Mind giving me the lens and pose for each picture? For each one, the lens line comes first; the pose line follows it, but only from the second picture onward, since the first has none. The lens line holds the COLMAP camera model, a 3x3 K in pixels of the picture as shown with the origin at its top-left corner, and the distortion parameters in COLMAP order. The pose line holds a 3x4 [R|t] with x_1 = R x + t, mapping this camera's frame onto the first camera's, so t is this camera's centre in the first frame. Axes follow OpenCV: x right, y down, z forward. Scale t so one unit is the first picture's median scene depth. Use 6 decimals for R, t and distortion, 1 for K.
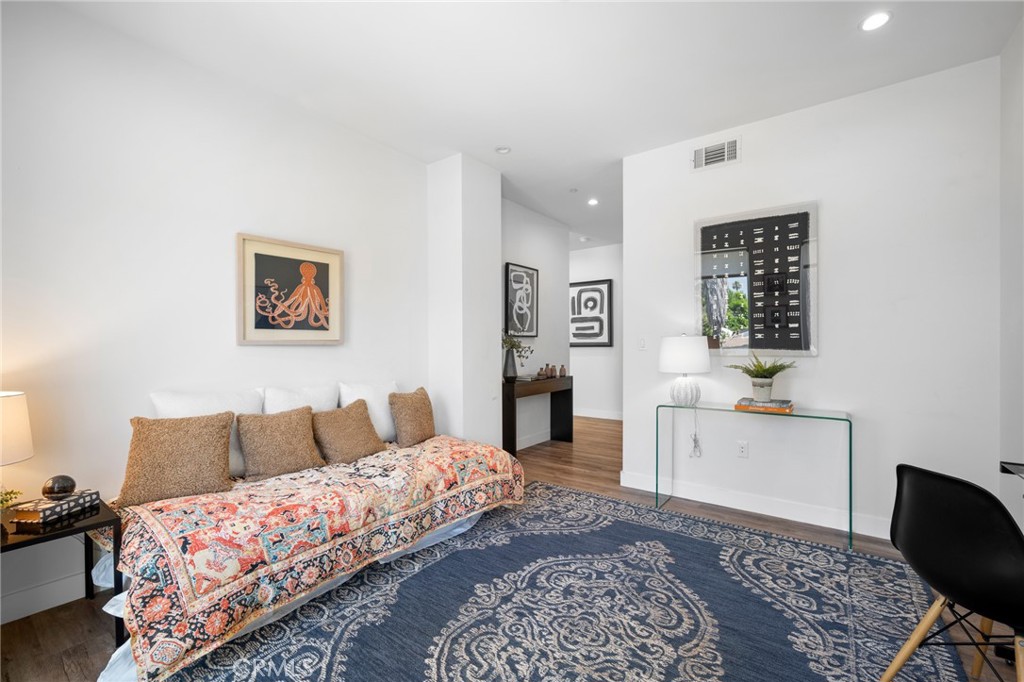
lens RADIAL K [[439.9, 0, 512.9], [0, 439.9, 343.8], [0, 0, 1]] dist [-0.000057, -0.000657]
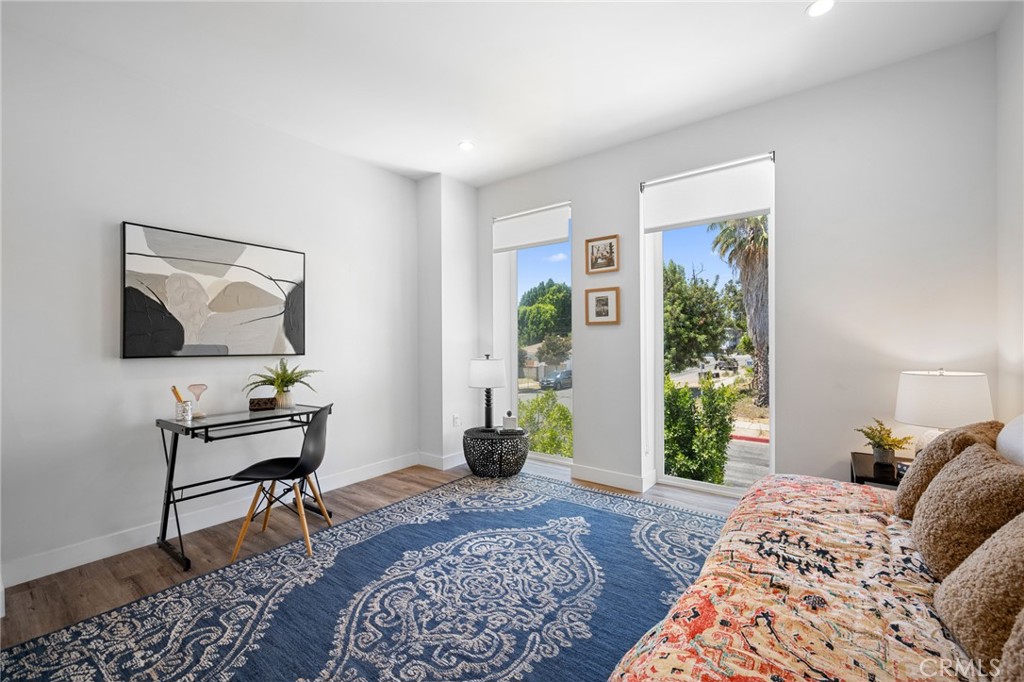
lens RADIAL K [[439.9, 0, 511.5], [0, 439.9, 342.0], [0, 0, 1]] dist [-0.000057, -0.000657]
pose [[-0.999887, 0.011855, 0.009262, 0.026840], [0.011794, 0.999909, -0.006575, 0.006984], [-0.009339, -0.006465, -0.999935, 1.015103]]
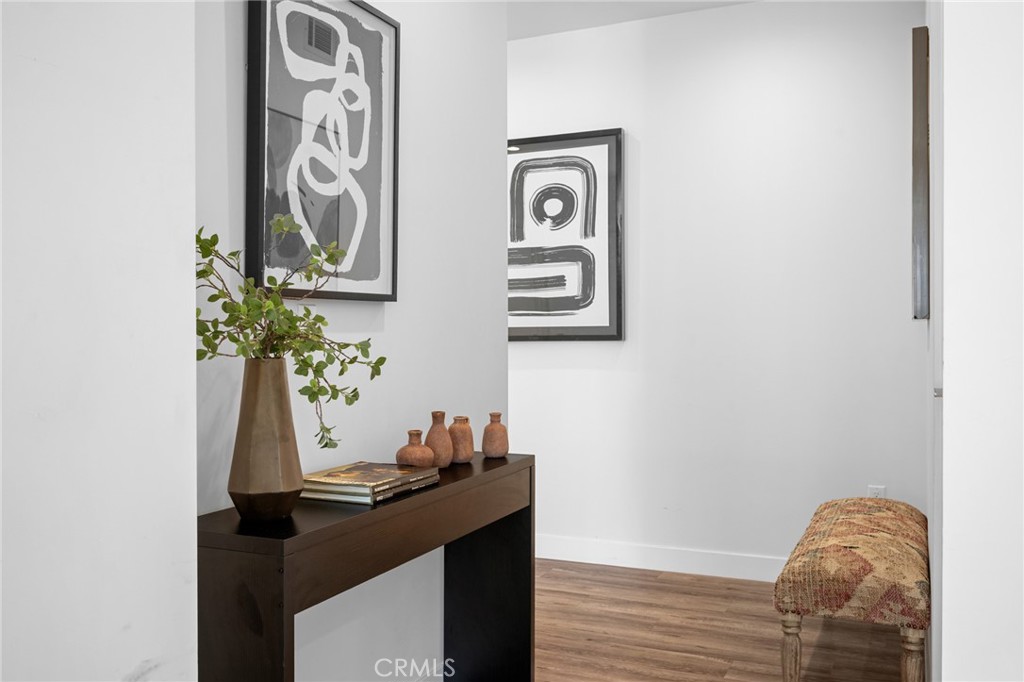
lens RADIAL K [[878.4, 0, 514.0], [0, 878.4, 337.7], [0, 0, 1]] dist [-0.010389, -0.002684]
pose [[0.977247, -0.001124, 0.212104, 0.019685], [-0.000063, 0.999984, 0.005590, 0.002225], [-0.212107, -0.005476, 0.977231, 0.608599]]
